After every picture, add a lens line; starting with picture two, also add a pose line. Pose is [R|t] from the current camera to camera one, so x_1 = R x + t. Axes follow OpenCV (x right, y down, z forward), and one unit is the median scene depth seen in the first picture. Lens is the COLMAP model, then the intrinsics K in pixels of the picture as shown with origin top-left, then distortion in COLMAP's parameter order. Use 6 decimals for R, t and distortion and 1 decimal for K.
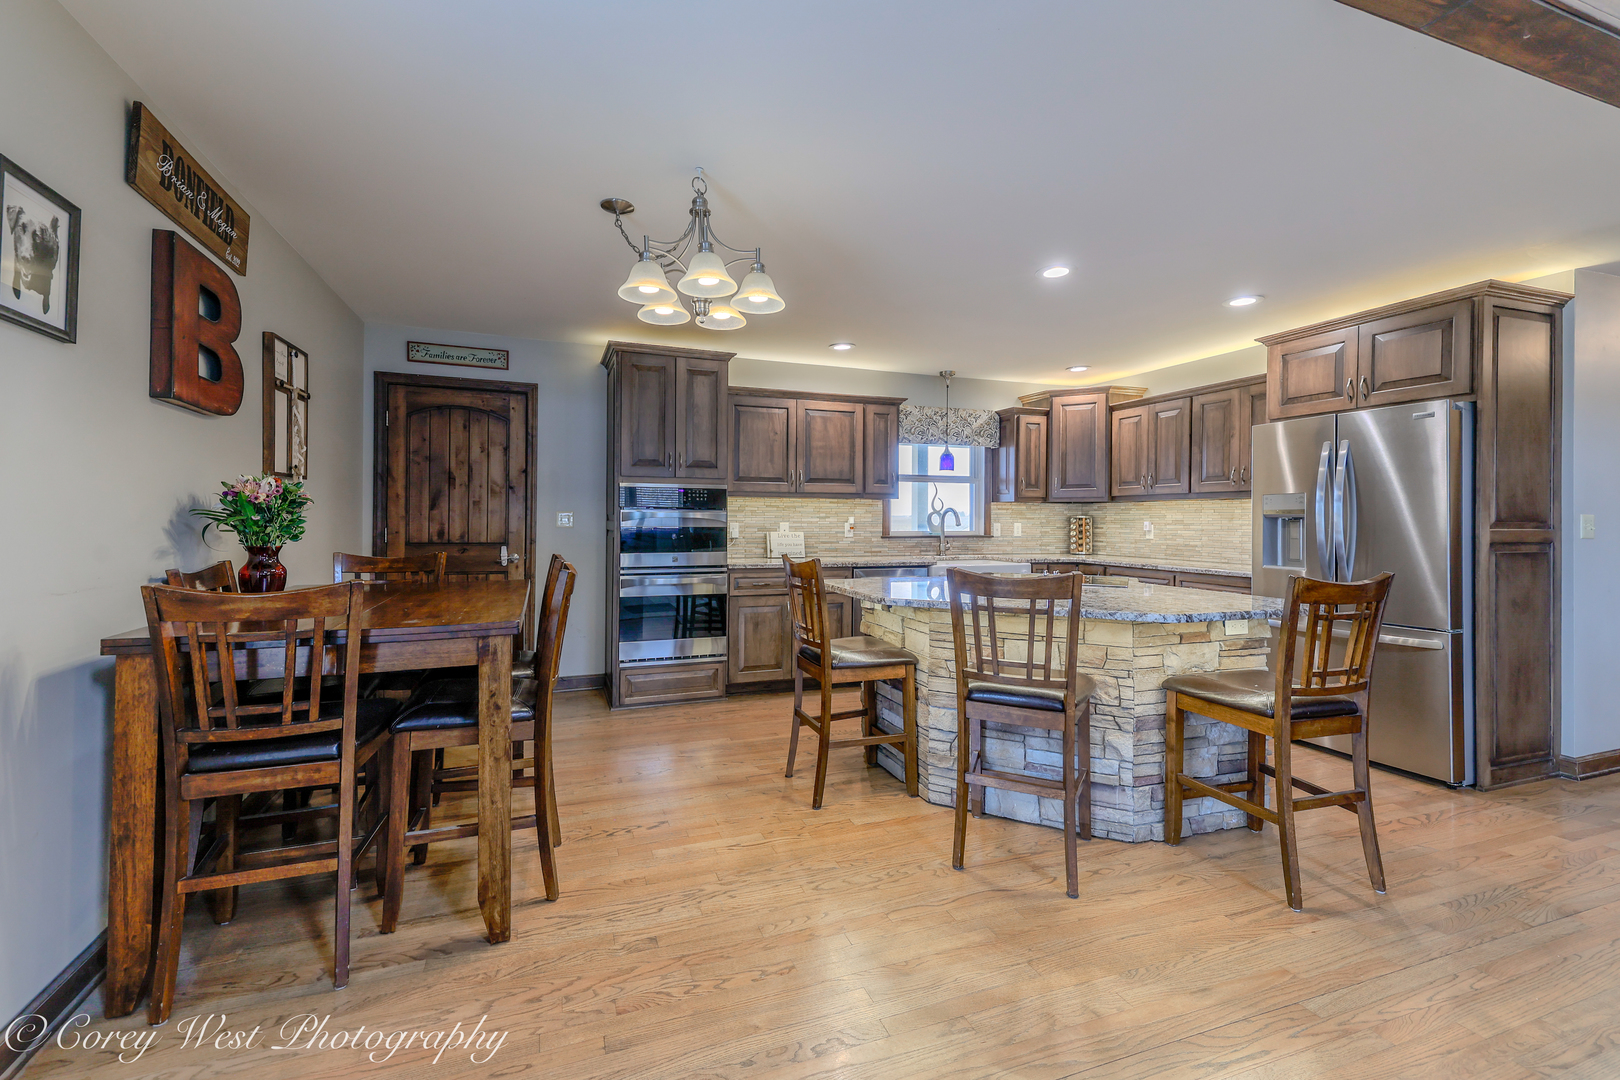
lens RADIAL K [[716.7, 0, 833.6], [0, 716.7, 518.1], [0, 0, 1]] dist [0.024327, -0.008889]
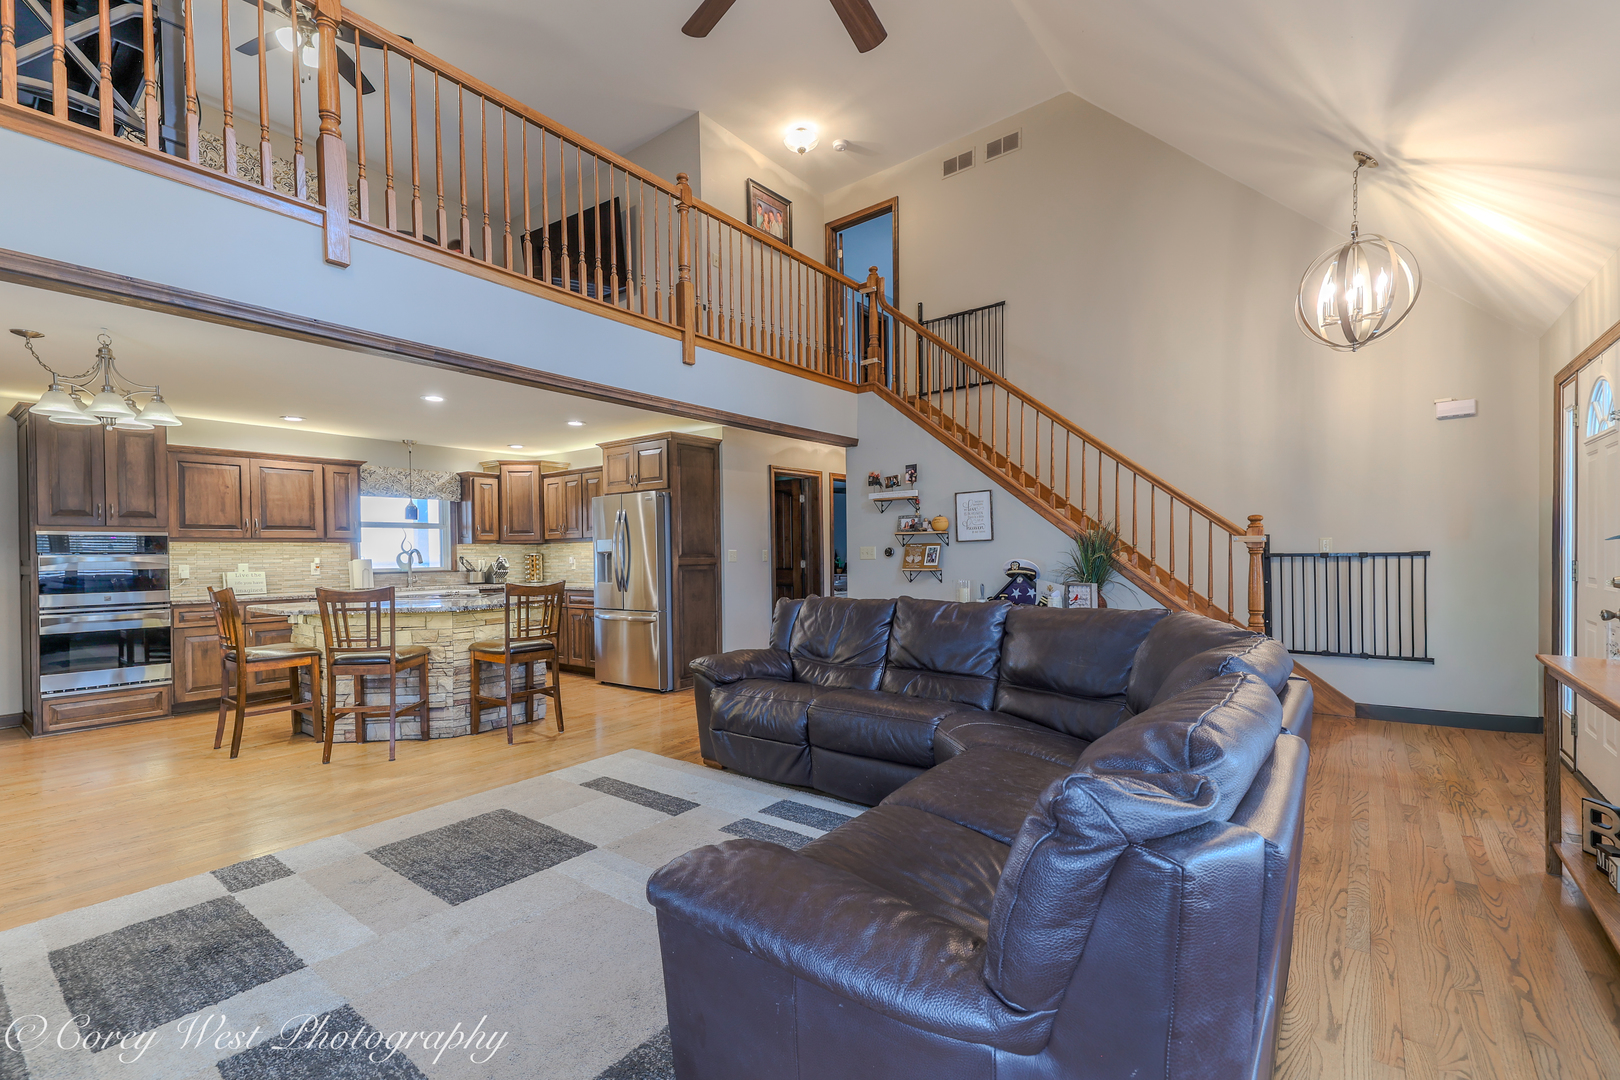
lens RADIAL K [[716.7, 0, 822.6], [0, 716.7, 560.8], [0, 0, 1]] dist [0.024327, -0.008889]
pose [[0.862060, -0.021248, 0.506361, 0.171862], [0.017023, 0.999771, 0.012972, 0.002572], [-0.506520, -0.002563, 0.862224, -0.562411]]
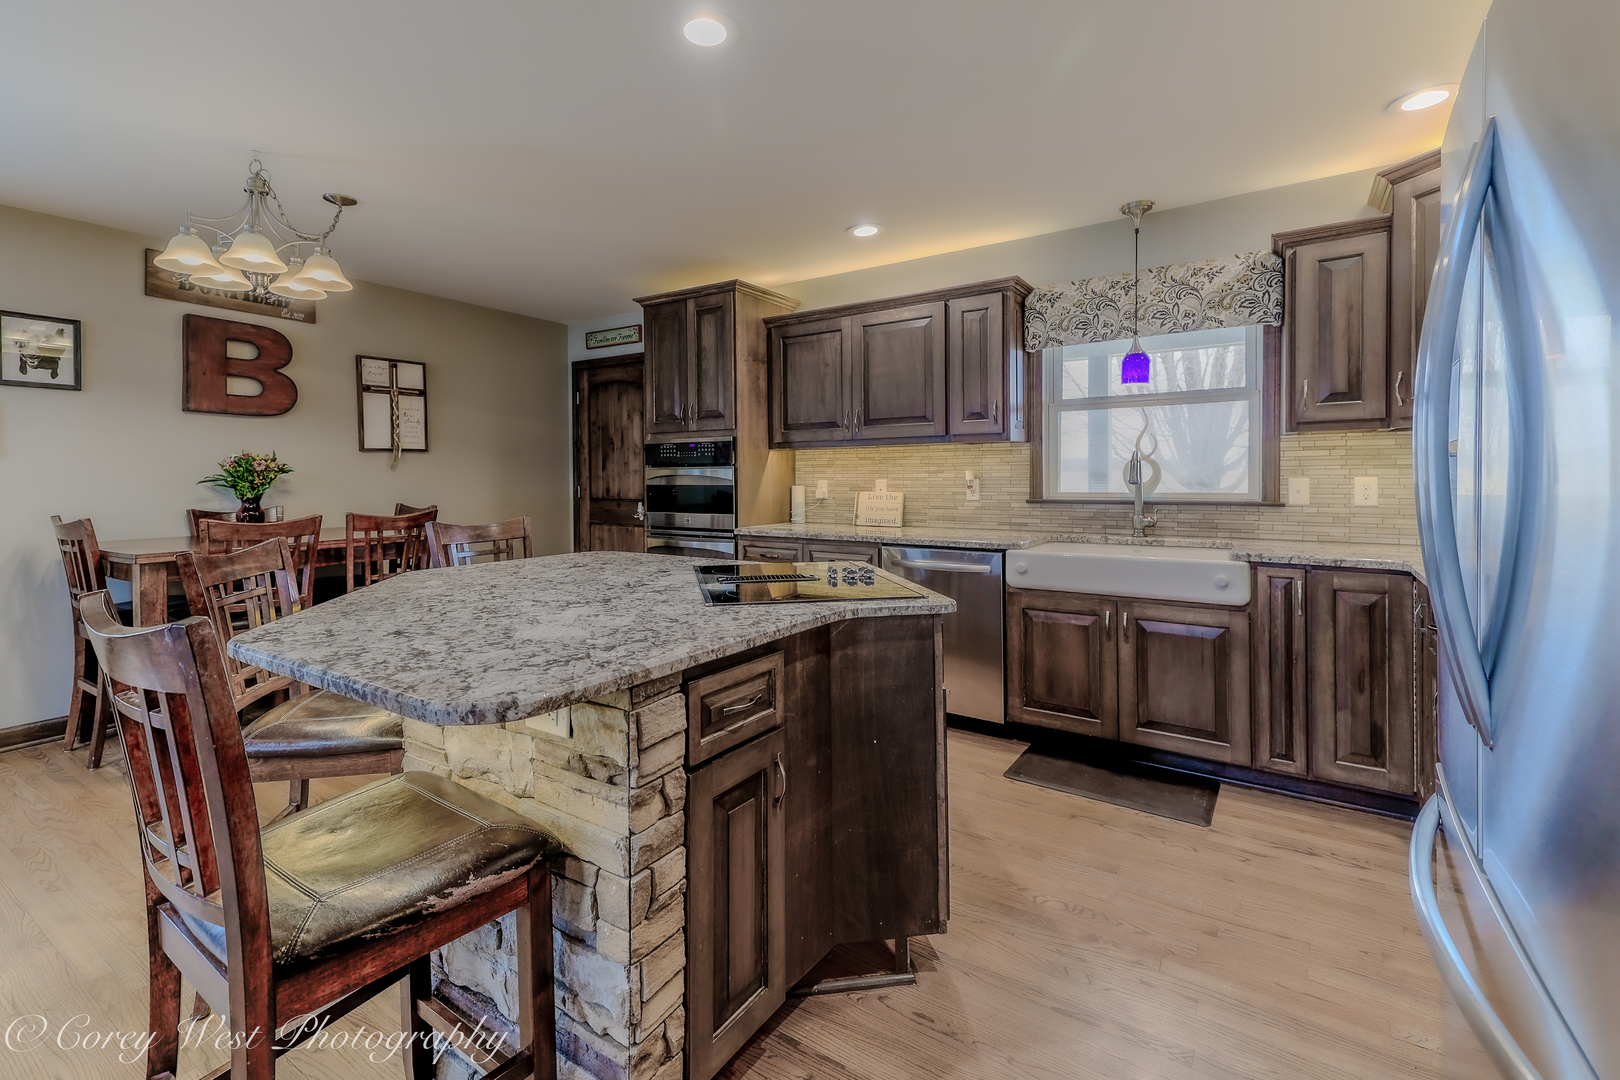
lens RADIAL K [[716.7, 0, 675.9], [0, 716.7, 497.3], [0, 0, 1]] dist [0.024327, -0.008889]
pose [[0.537225, 0.014996, -0.843306, 0.551422], [0.011485, 0.999619, 0.025092, 0.004208], [0.843361, -0.023165, 0.536848, 0.494701]]
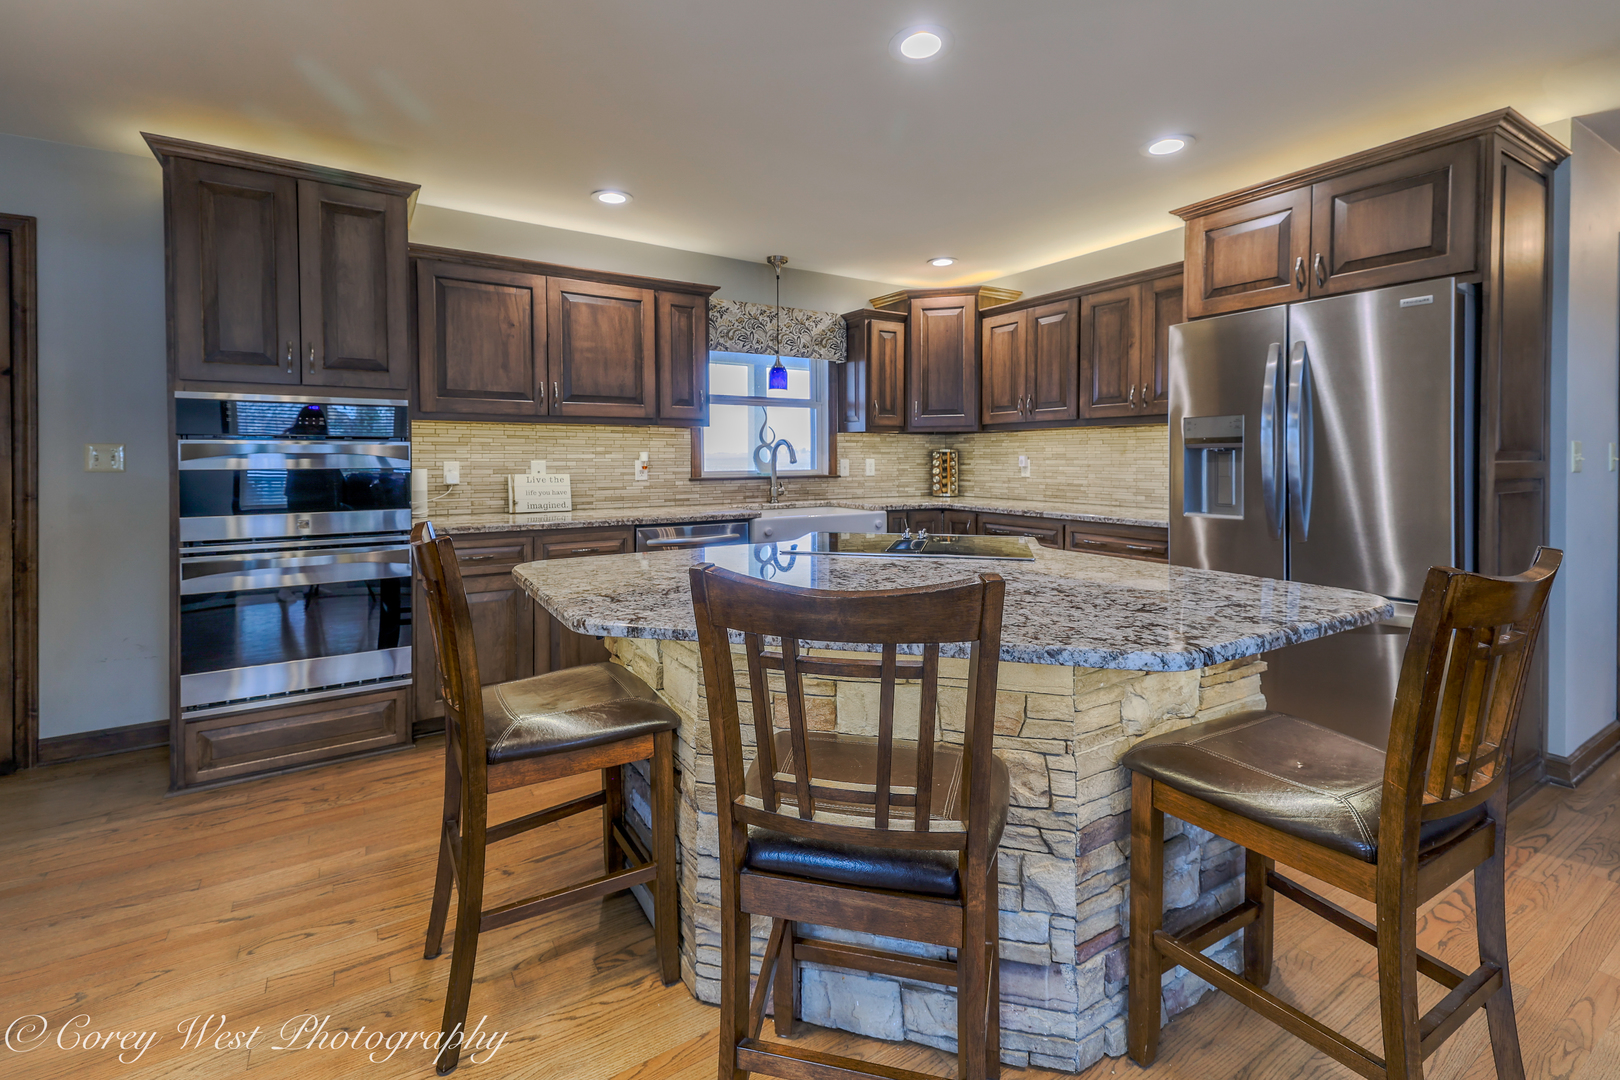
lens RADIAL K [[716.7, 0, 885.4], [0, 716.7, 467.4], [0, 0, 1]] dist [0.024327, -0.008889]
pose [[0.964664, -0.010819, 0.263263, 0.084098], [0.006250, 0.999815, 0.018184, 0.002831], [-0.263411, -0.015896, 0.964553, 0.302453]]
